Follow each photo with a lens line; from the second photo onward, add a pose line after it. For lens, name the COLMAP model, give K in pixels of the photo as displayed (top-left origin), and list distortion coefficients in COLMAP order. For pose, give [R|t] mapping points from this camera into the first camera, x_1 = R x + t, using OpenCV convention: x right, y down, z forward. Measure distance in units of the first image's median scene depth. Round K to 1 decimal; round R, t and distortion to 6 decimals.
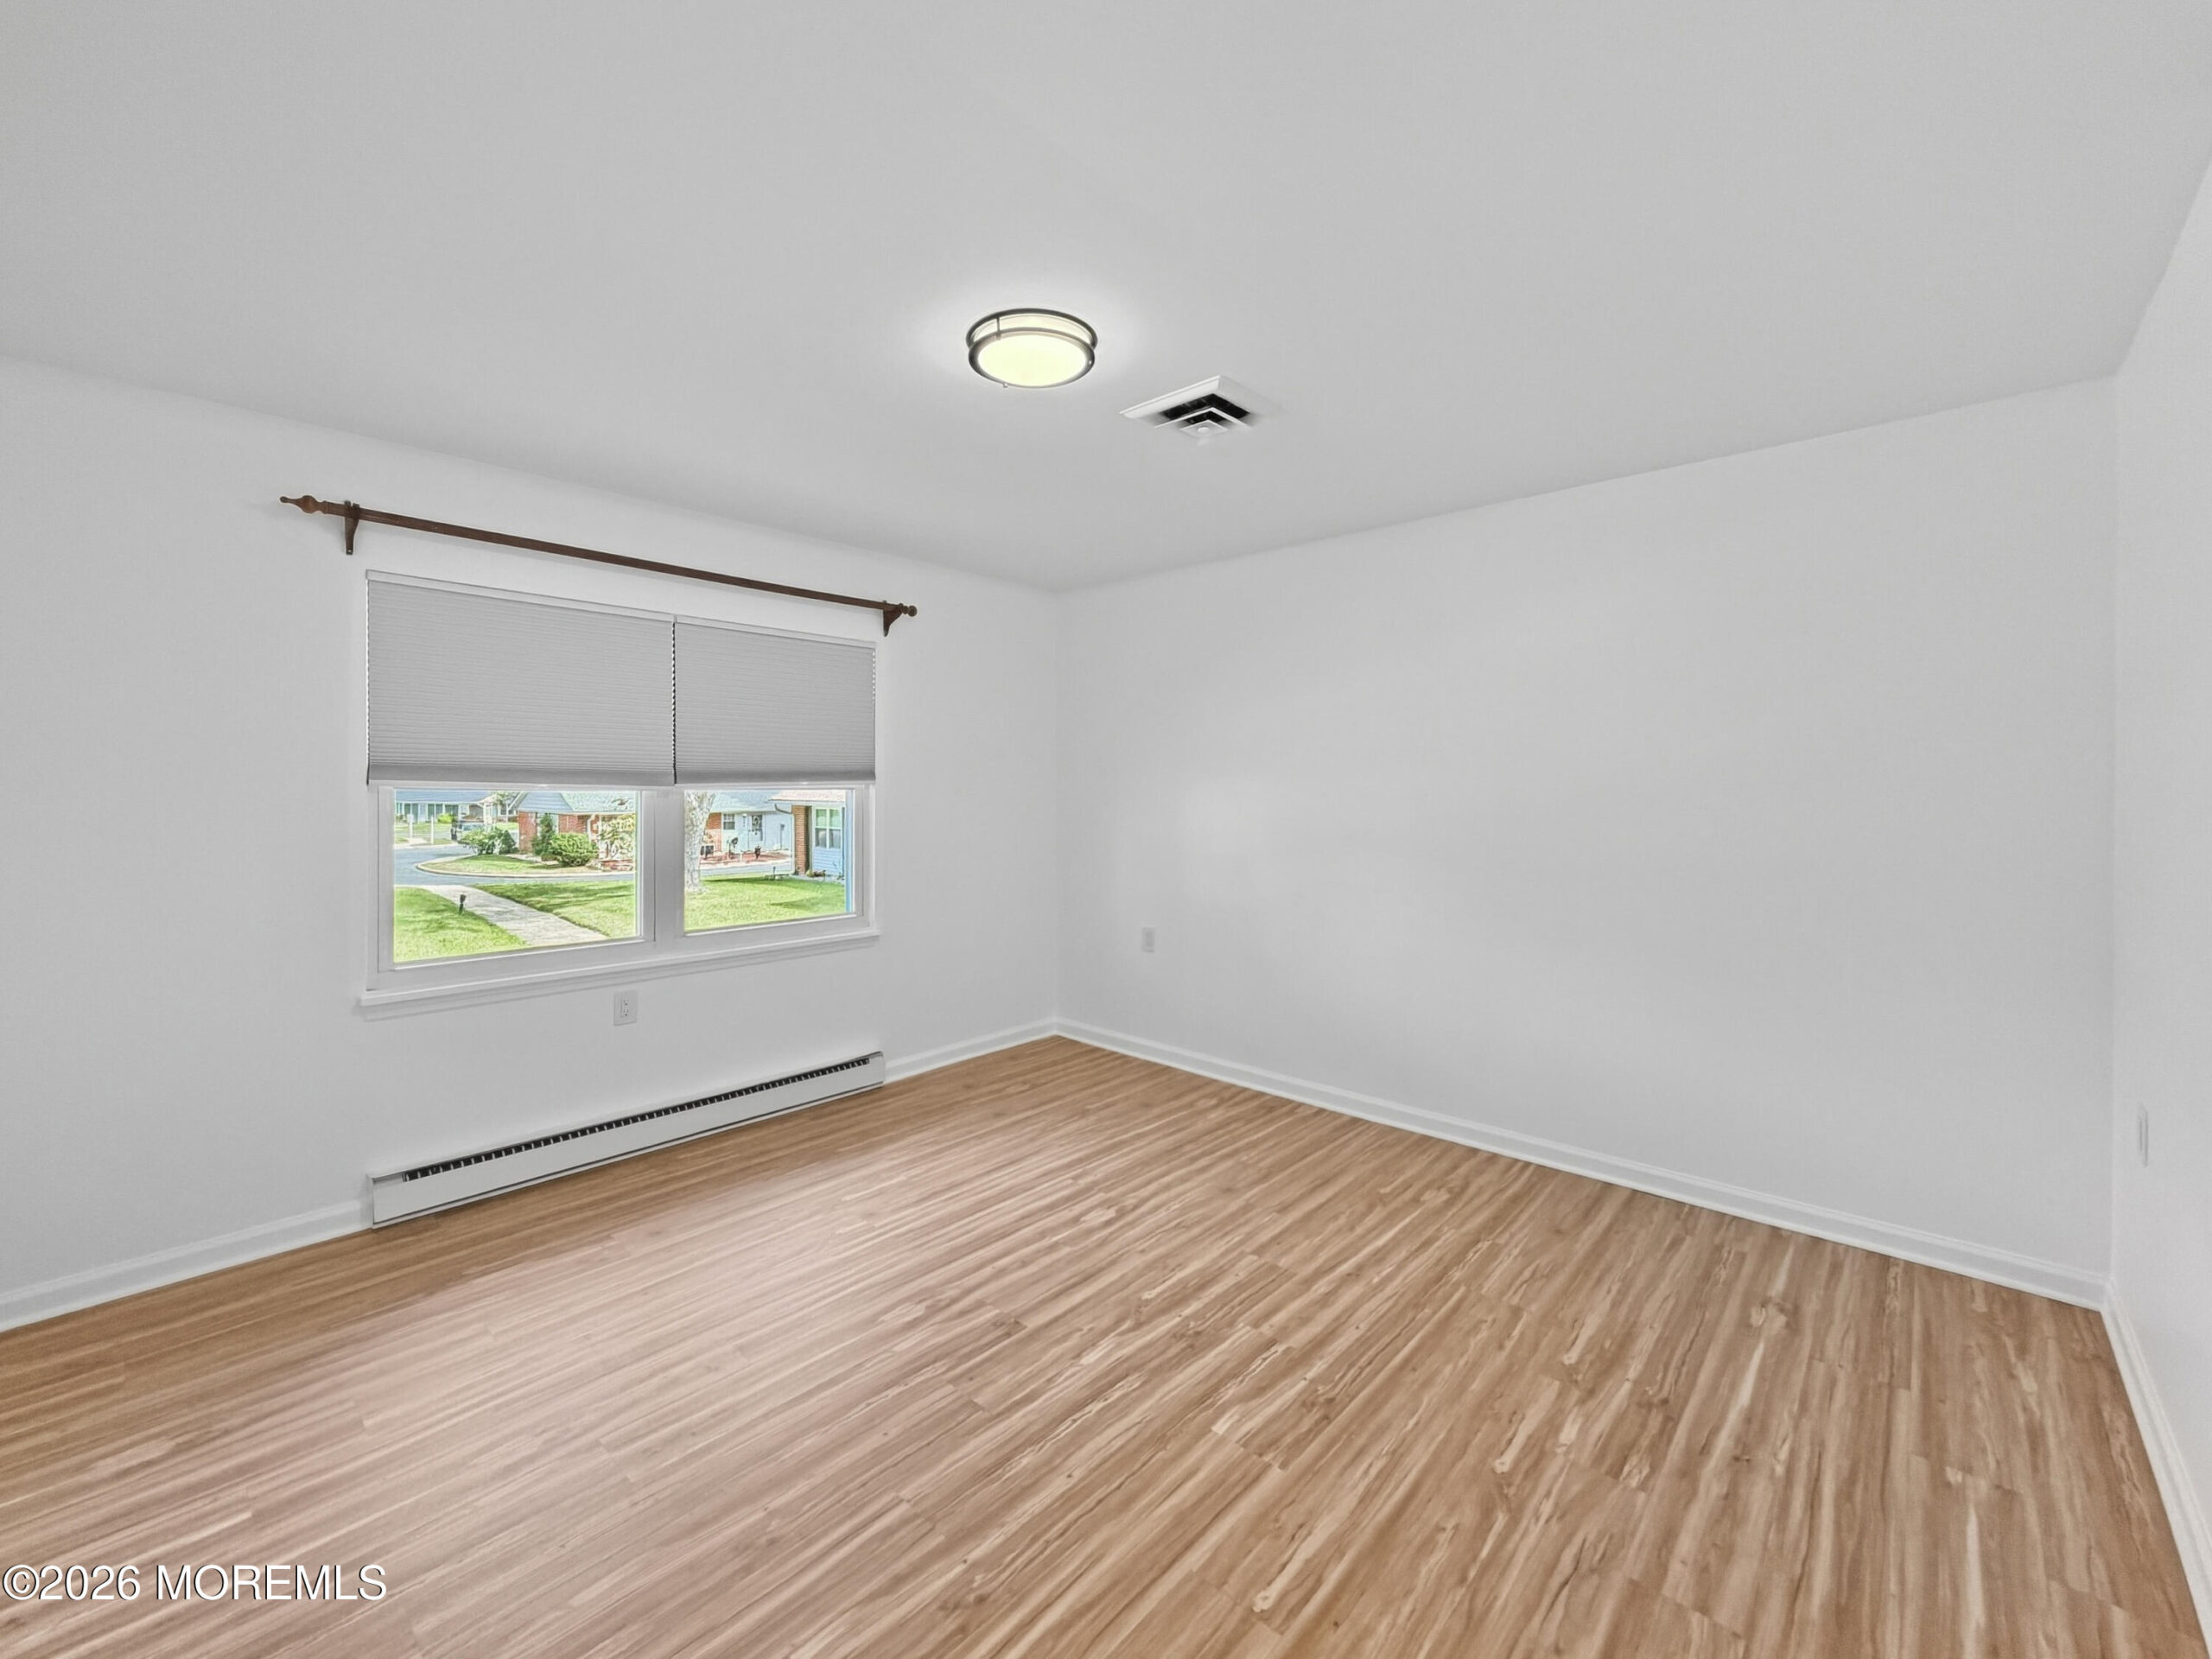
lens RADIAL K [[898.3, 0, 1102.3], [0, 898.3, 807.6], [0, 0, 1]] dist [0.004592, 0.000566]
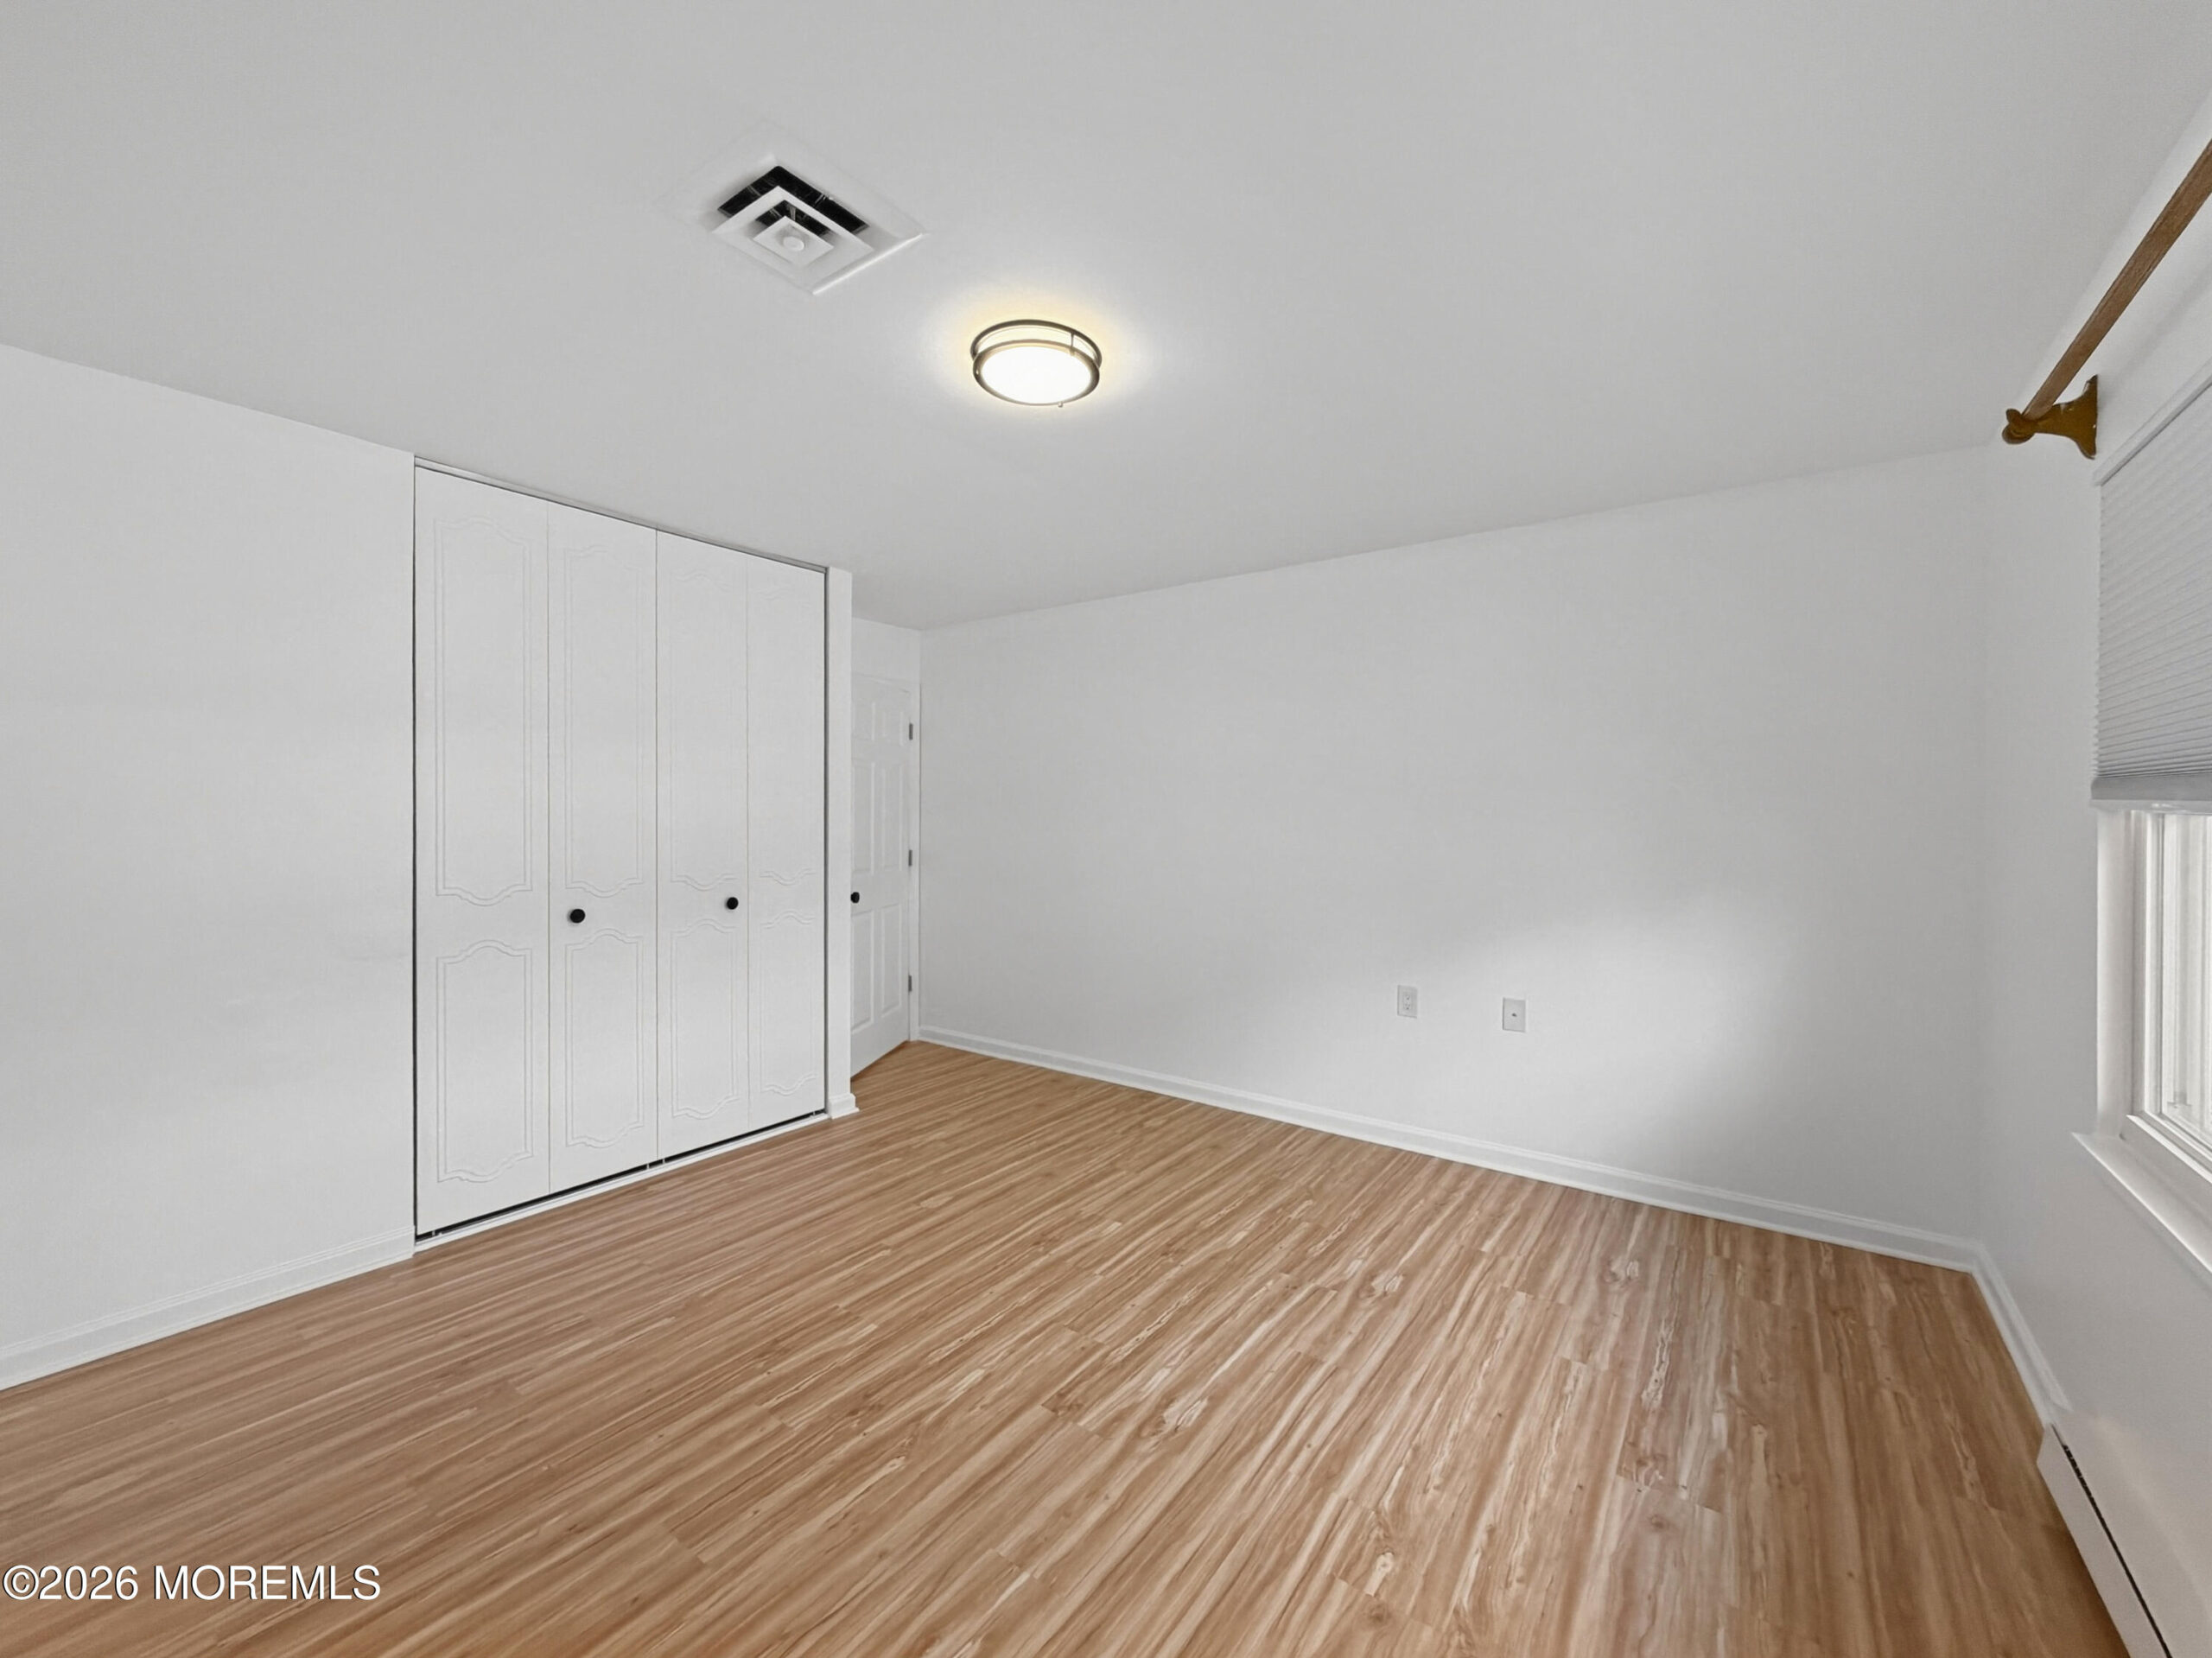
lens RADIAL K [[898.3, 0, 1109.7], [0, 898.3, 823.2], [0, 0, 1]] dist [0.004592, 0.000566]
pose [[-0.994038, -0.003271, -0.108984, -0.051357], [-0.006626, 0.999515, 0.030431, -0.043821], [0.108831, 0.030972, -0.993578, 1.957163]]
